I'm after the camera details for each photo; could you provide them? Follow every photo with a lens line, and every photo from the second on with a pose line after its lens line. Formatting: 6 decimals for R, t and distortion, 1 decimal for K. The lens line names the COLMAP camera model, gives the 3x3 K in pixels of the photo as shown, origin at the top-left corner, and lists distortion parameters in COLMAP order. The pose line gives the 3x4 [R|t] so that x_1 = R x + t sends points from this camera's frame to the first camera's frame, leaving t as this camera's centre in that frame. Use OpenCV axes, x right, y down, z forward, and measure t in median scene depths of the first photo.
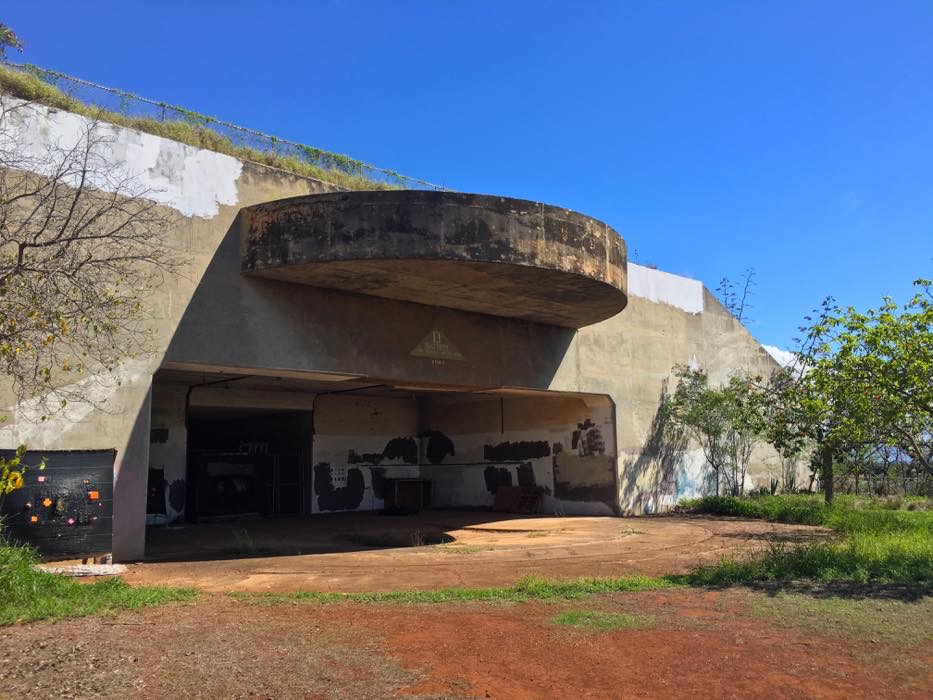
lens RADIAL K [[790.0, 0, 466.5], [0, 790.0, 350.0], [0, 0, 1]] dist [0.077411, -0.091991]
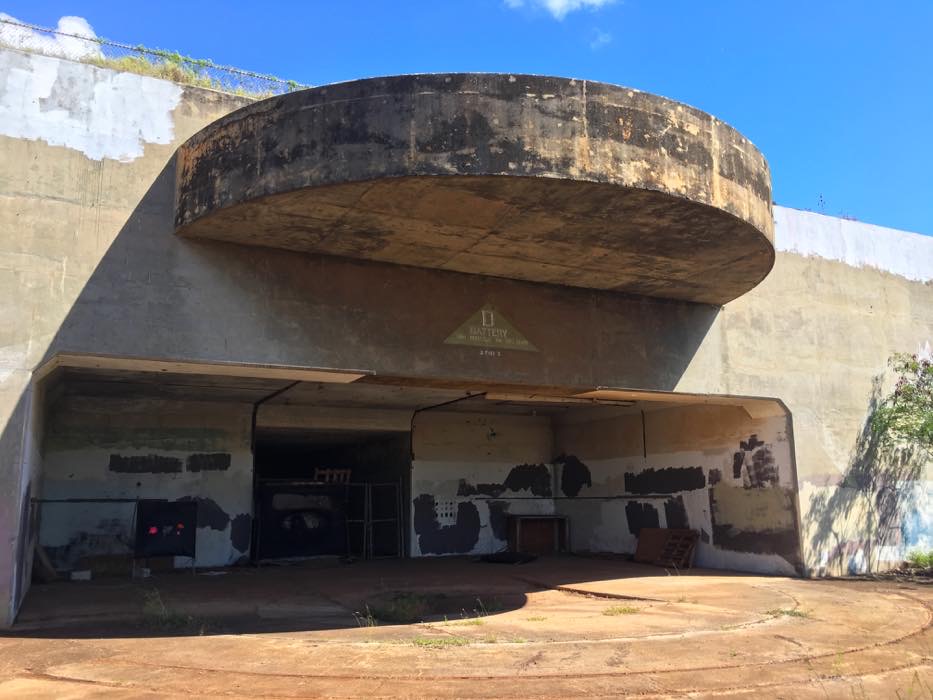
lens RADIAL K [[790.0, 0, 466.5], [0, 790.0, 350.0], [0, 0, 1]] dist [0.077411, -0.091991]
pose [[0.956857, -0.047612, -0.286632, 0.130785], [0.036005, 0.998309, -0.045632, 0.039230], [0.288320, 0.033343, 0.956953, 0.276196]]
